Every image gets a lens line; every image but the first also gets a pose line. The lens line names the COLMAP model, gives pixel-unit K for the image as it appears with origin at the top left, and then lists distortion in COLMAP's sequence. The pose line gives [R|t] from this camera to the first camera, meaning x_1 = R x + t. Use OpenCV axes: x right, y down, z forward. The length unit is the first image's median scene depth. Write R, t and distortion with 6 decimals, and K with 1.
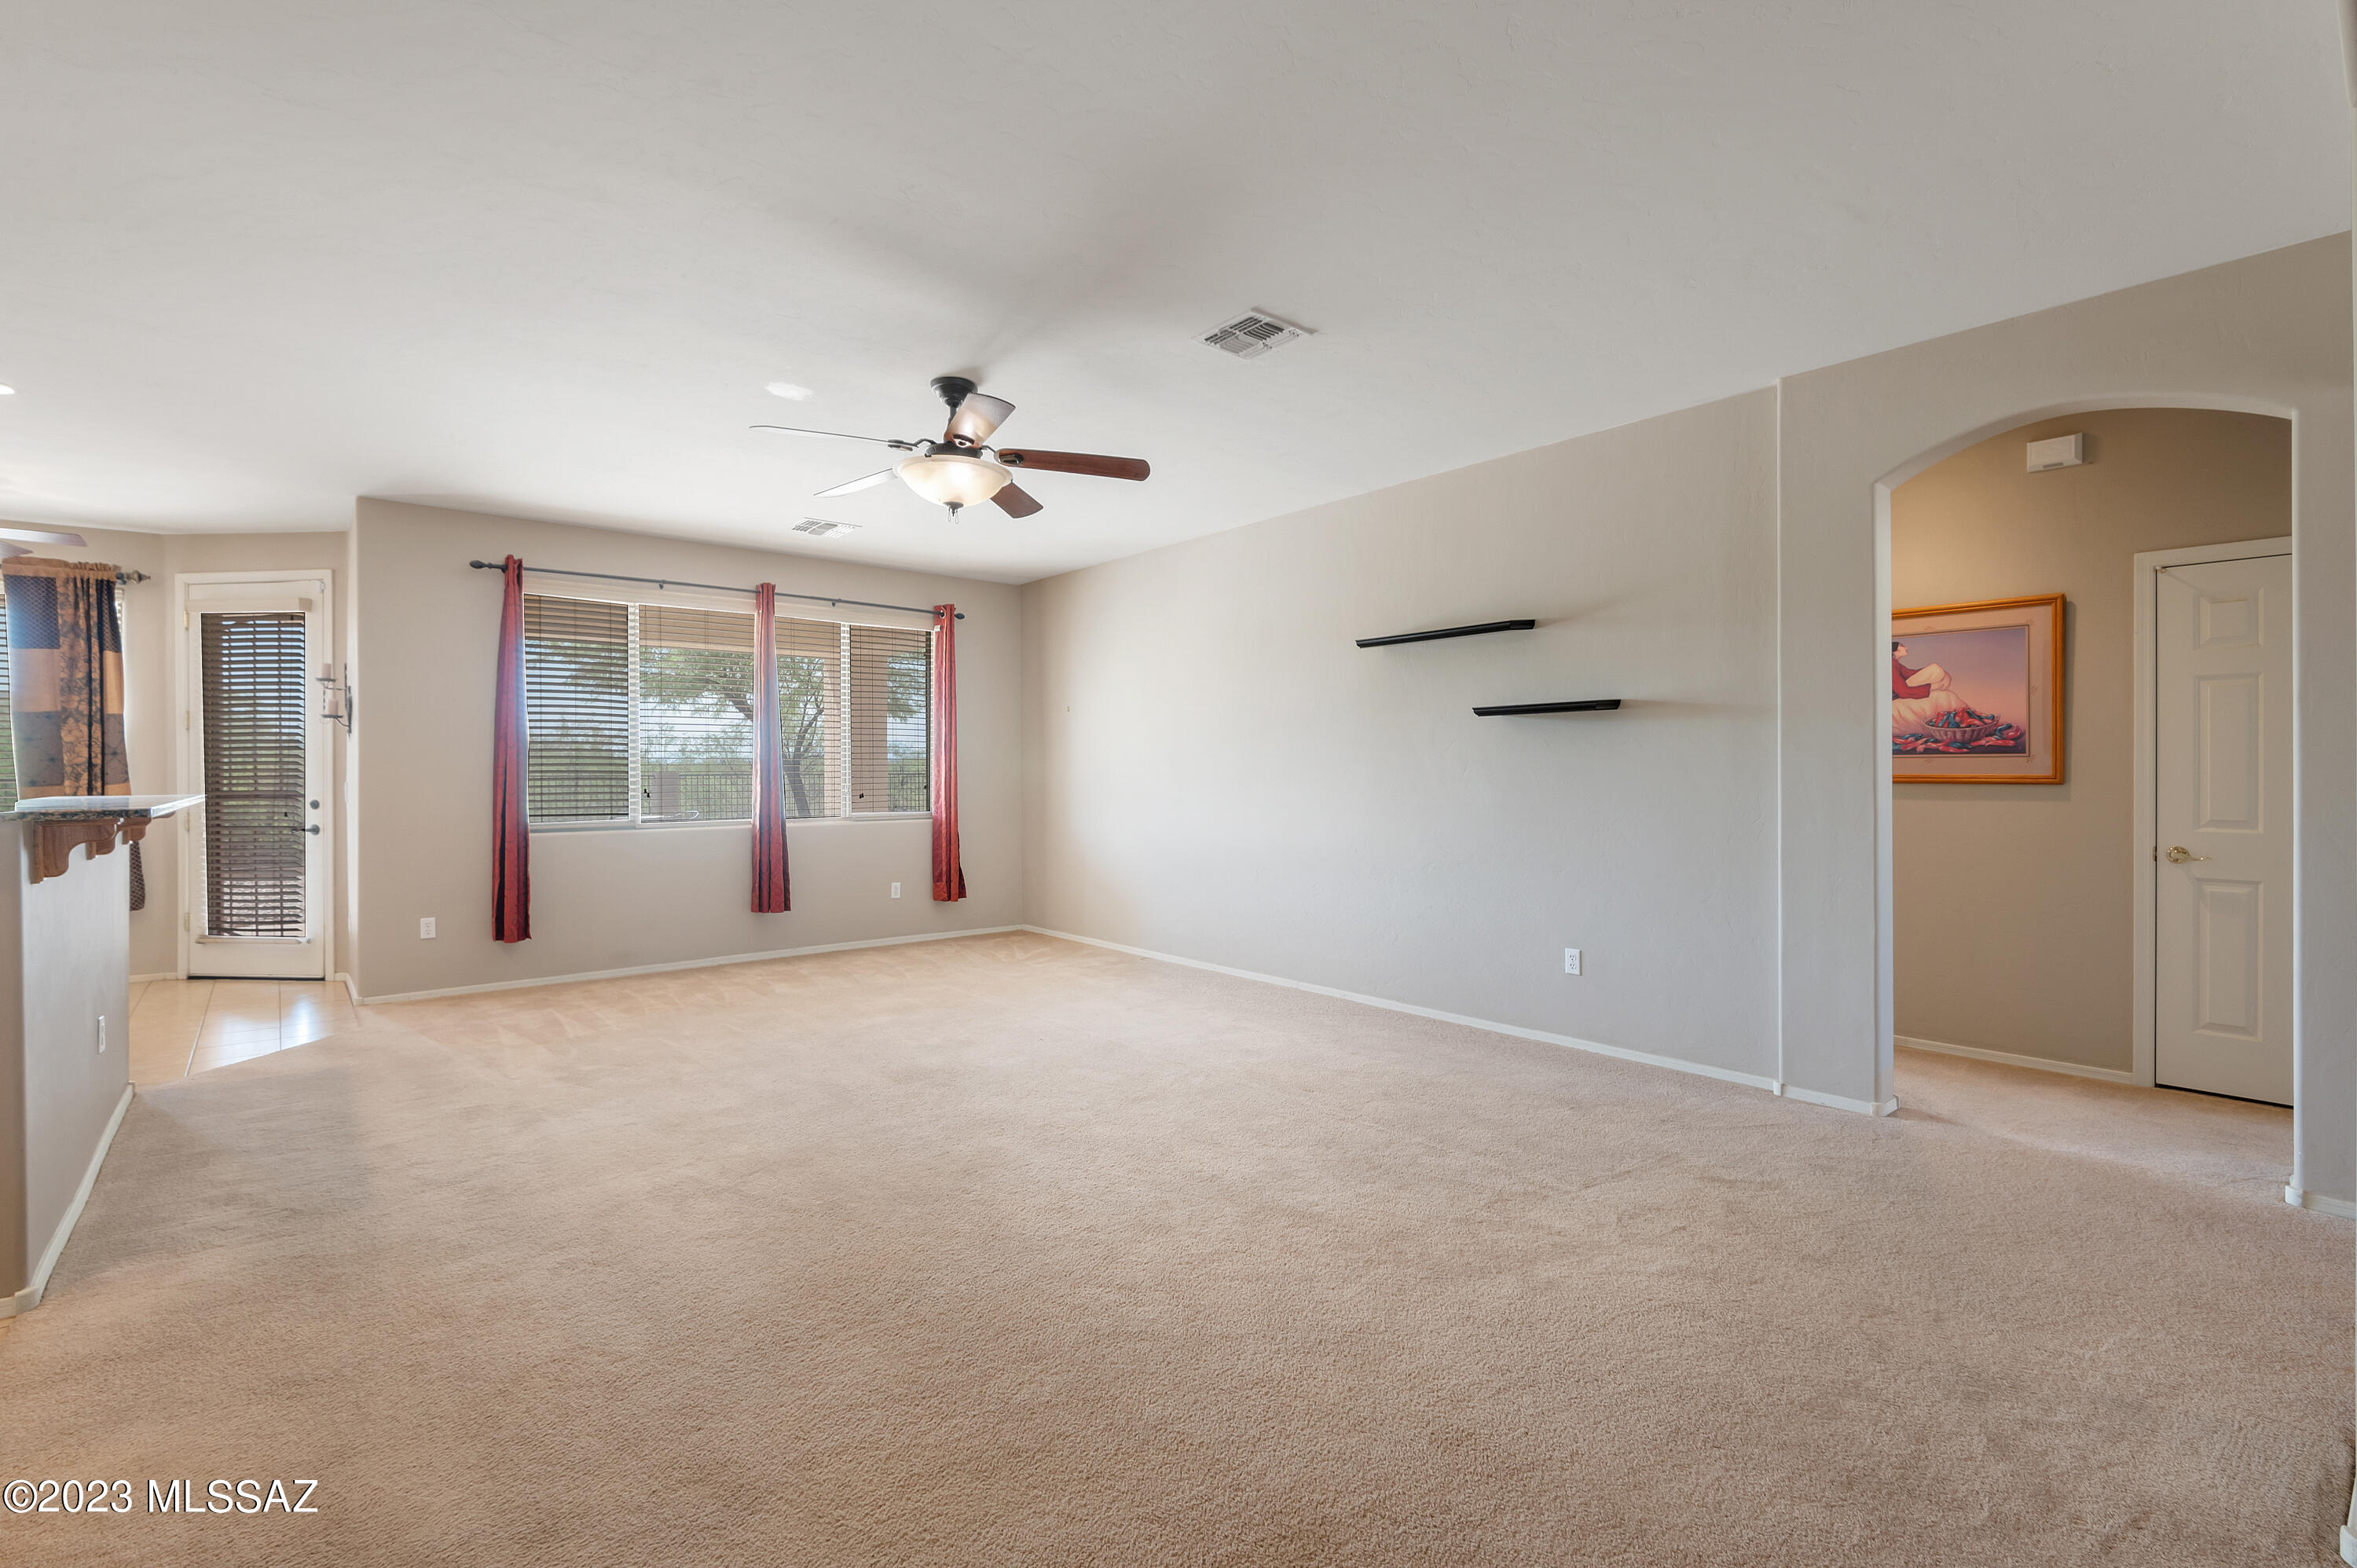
lens RADIAL K [[1073.0, 0, 1178.5], [0, 1073.0, 784.0], [0, 0, 1]] dist [-0.000840, -0.000283]
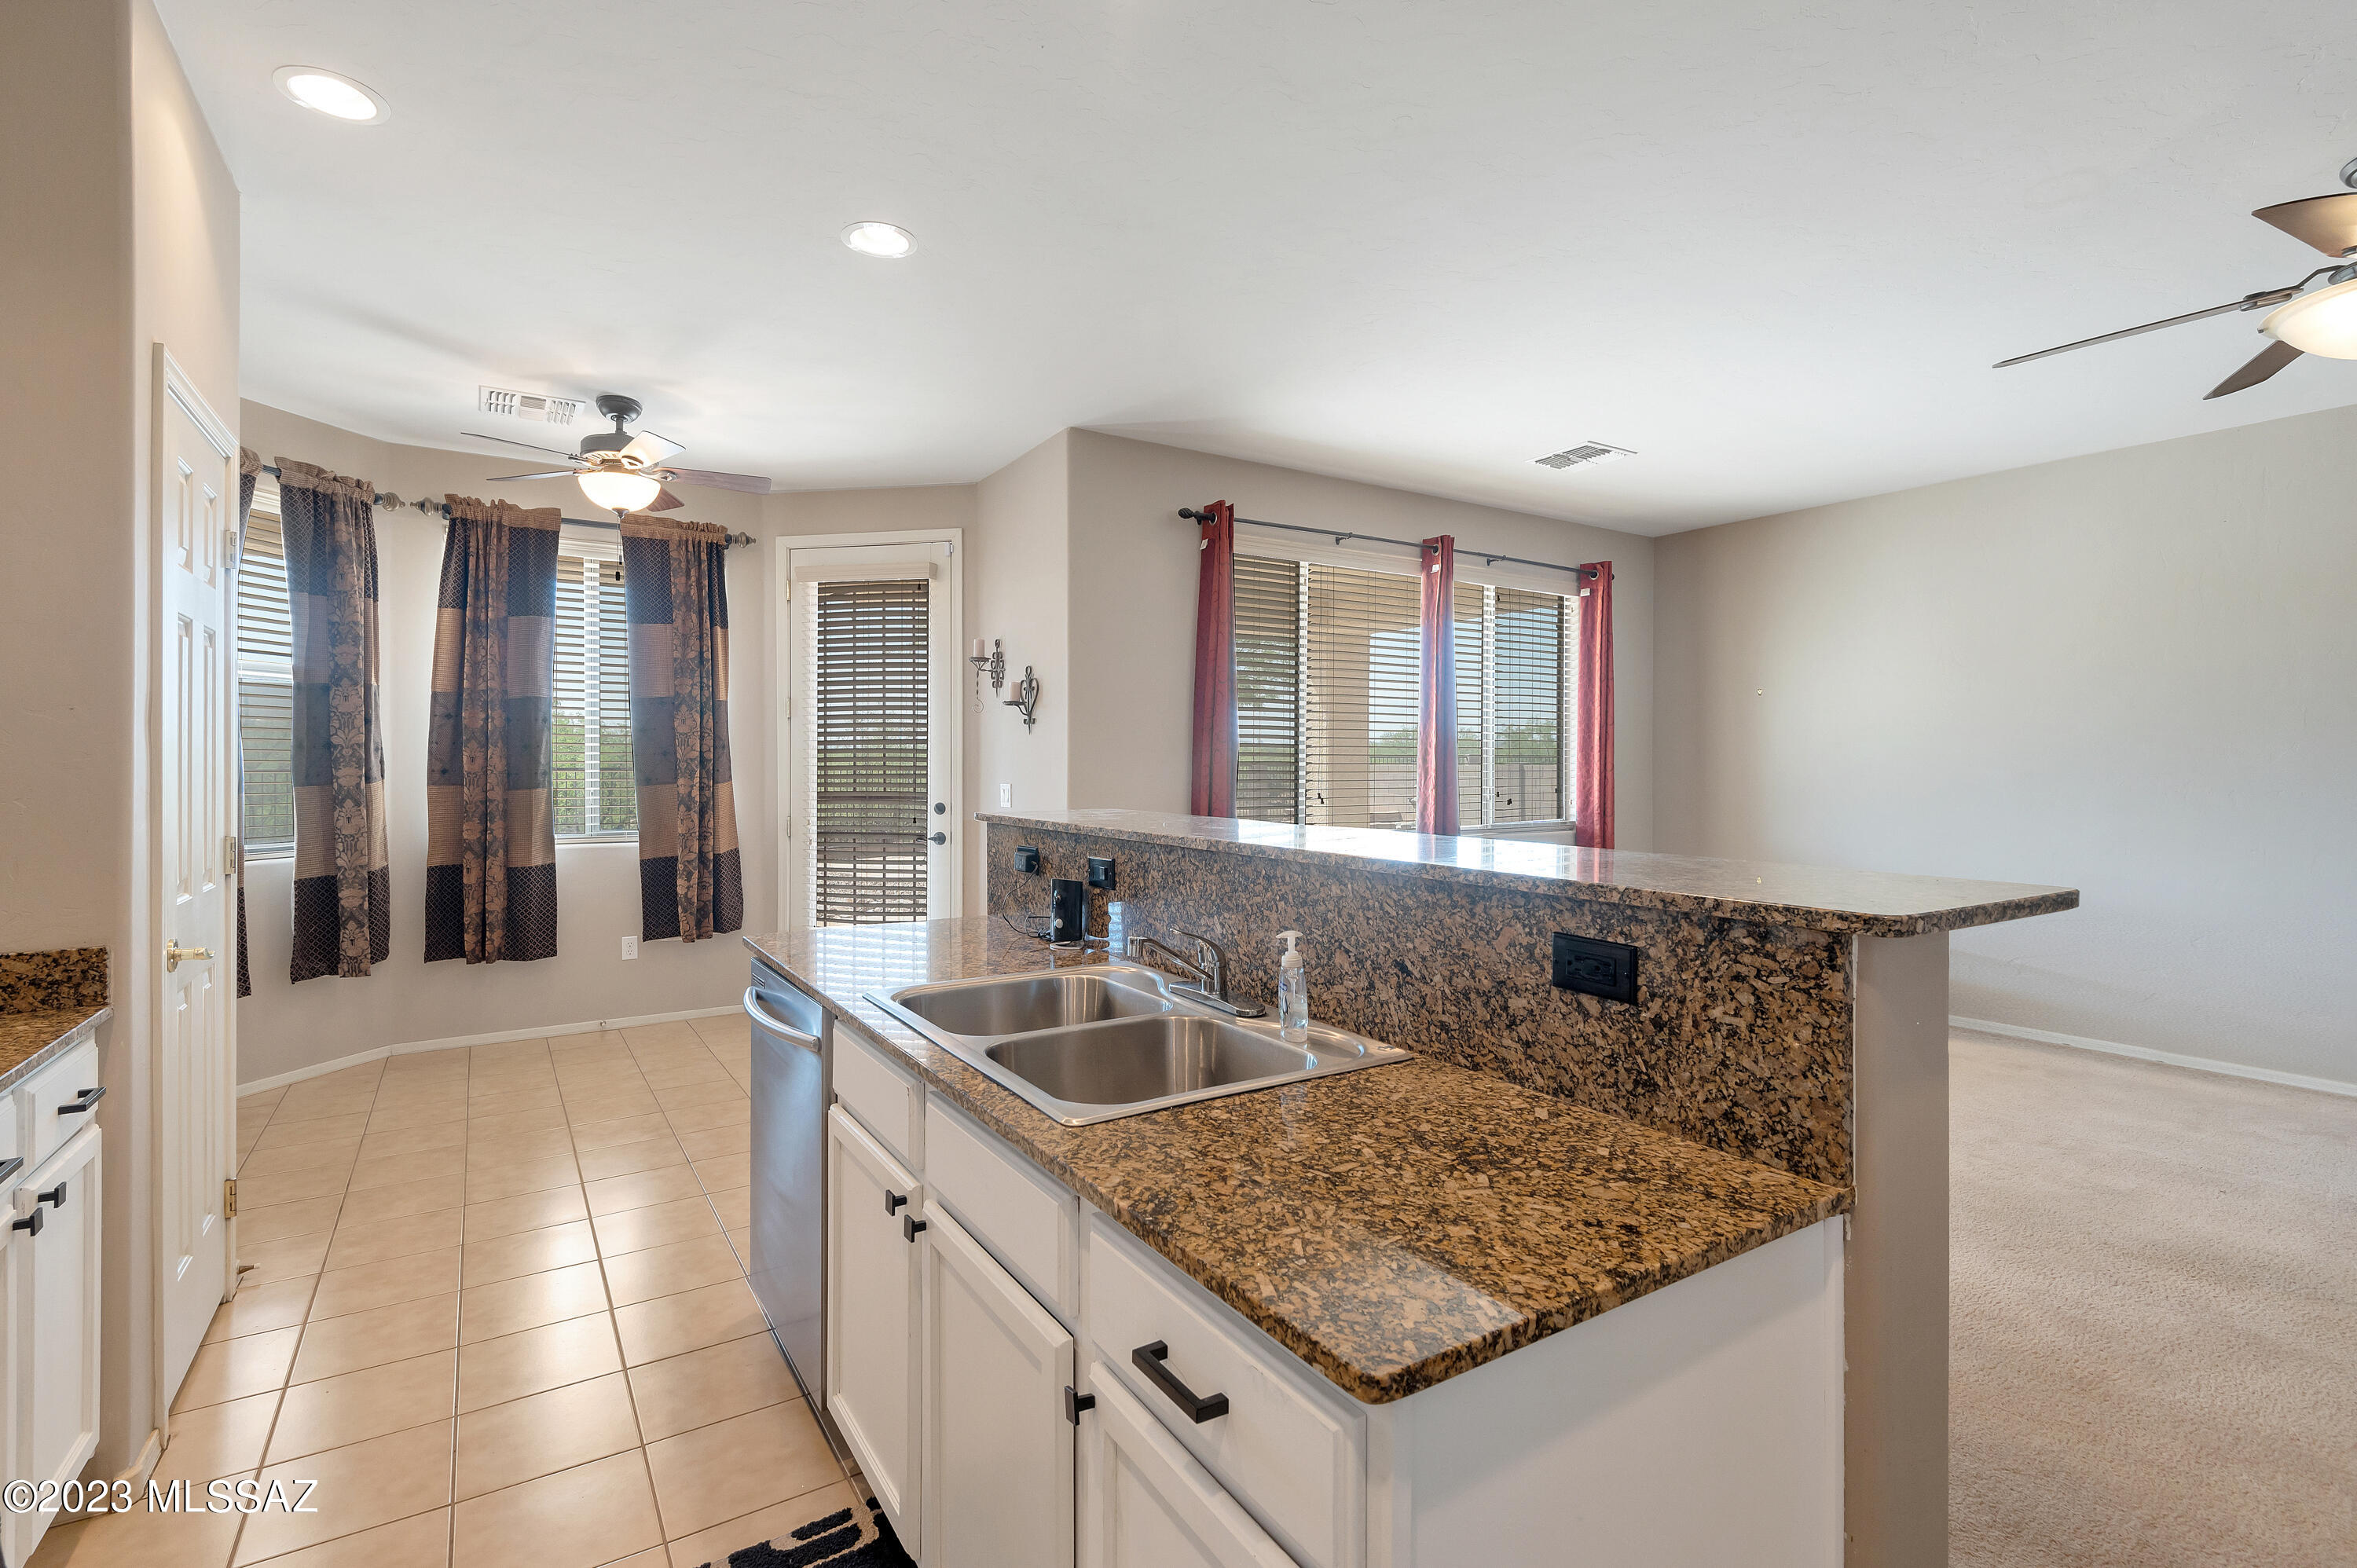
lens RADIAL K [[1093.8, 0, 1176.4], [0, 1093.8, 765.3], [0, 0, 1]] dist [0.049018, -0.000128]
pose [[0.992070, 0.004553, -0.125605, -0.532337], [-0.005648, 0.999949, -0.008361, -0.008500], [0.125560, 0.009005, 0.992045, 0.178186]]
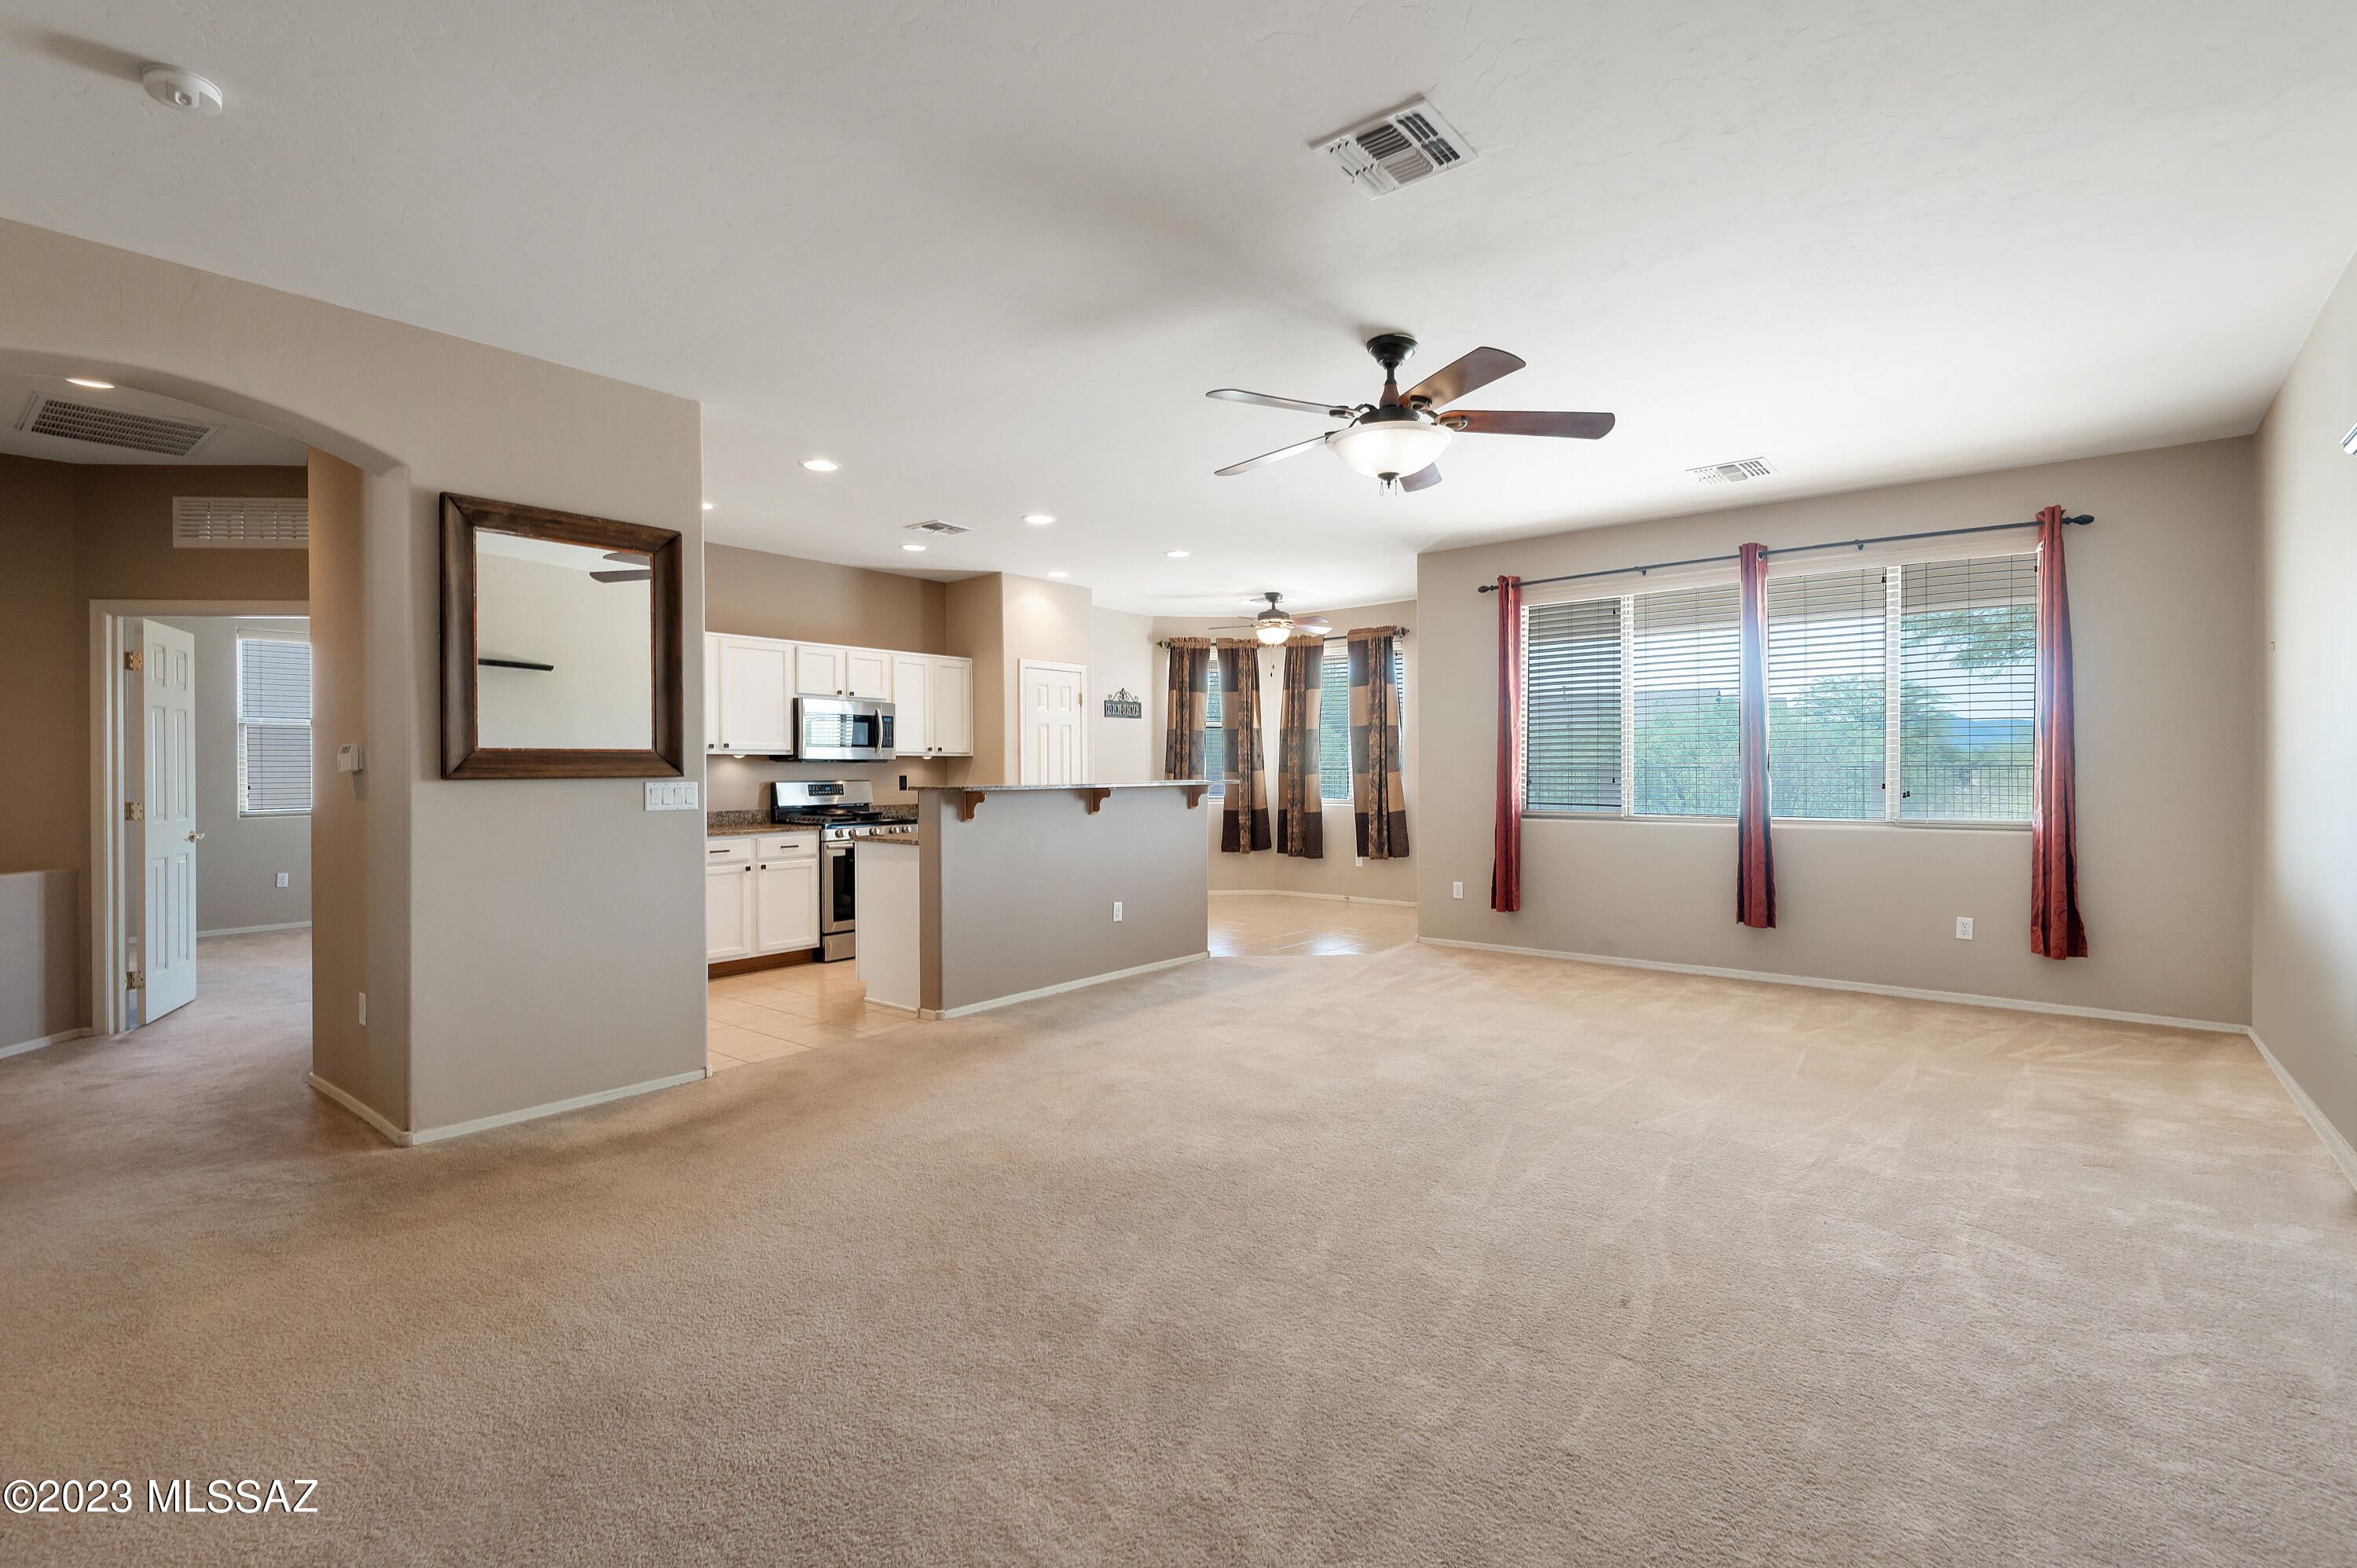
lens RADIAL K [[1082.3, 0, 1178.5], [0, 1082.3, 784.0], [0, 0, 1]] dist [0.074193, -0.000057]
pose [[0.200449, 0.016998, -0.979557, 0.443644], [-0.009448, 0.999837, 0.015416, -0.004175], [0.979659, 0.006165, 0.200576, 0.410762]]
